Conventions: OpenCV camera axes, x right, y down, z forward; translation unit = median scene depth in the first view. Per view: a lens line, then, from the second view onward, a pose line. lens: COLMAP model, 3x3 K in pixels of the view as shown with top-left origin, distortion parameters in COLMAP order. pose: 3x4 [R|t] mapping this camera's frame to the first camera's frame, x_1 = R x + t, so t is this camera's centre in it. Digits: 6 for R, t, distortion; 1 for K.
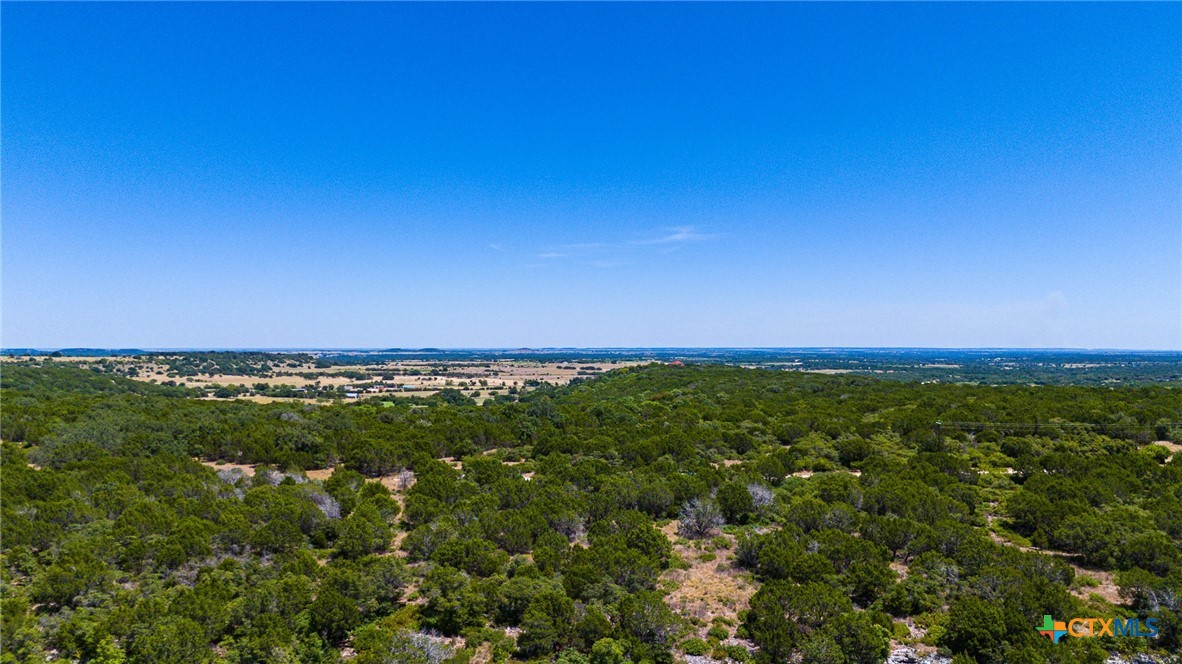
lens RADIAL K [[870.1, 0, 591.0], [0, 870.1, 332.0], [0, 0, 1]] dist [0.070361, -0.063501]
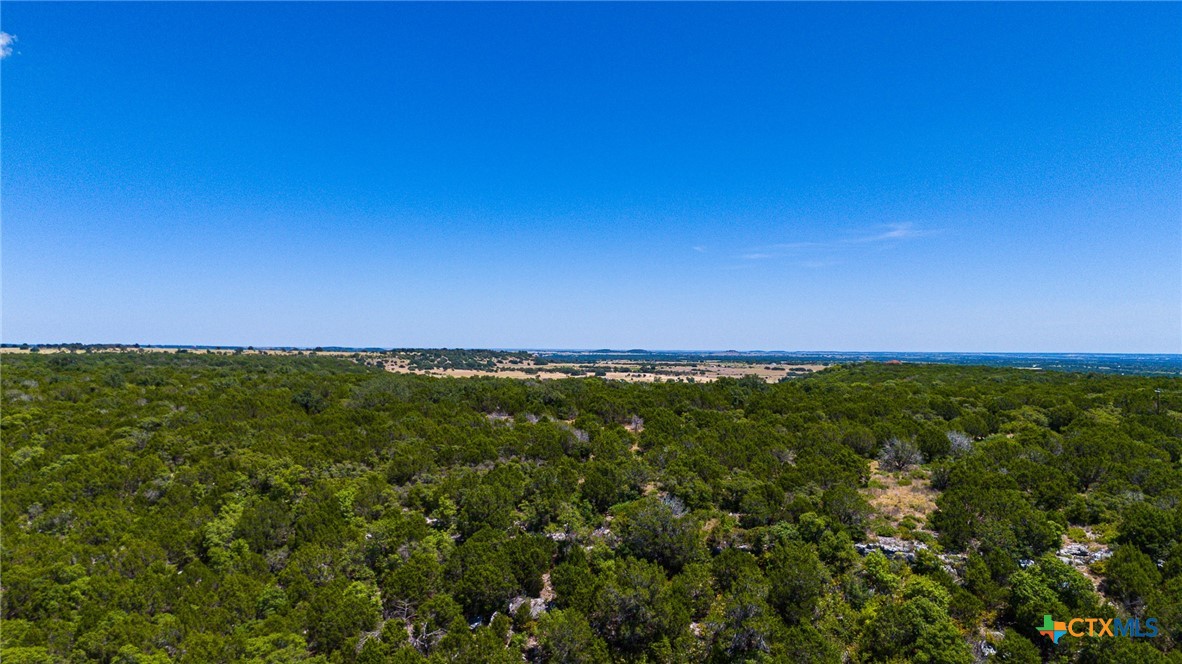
lens RADIAL K [[870.1, 0, 591.0], [0, 870.1, 332.0], [0, 0, 1]] dist [0.070361, -0.063501]
pose [[0.972249, 0.003711, -0.233919, 0.002310], [-0.004406, 0.999987, -0.002447, 0.053982], [0.233907, 0.003410, 0.972253, -0.181678]]
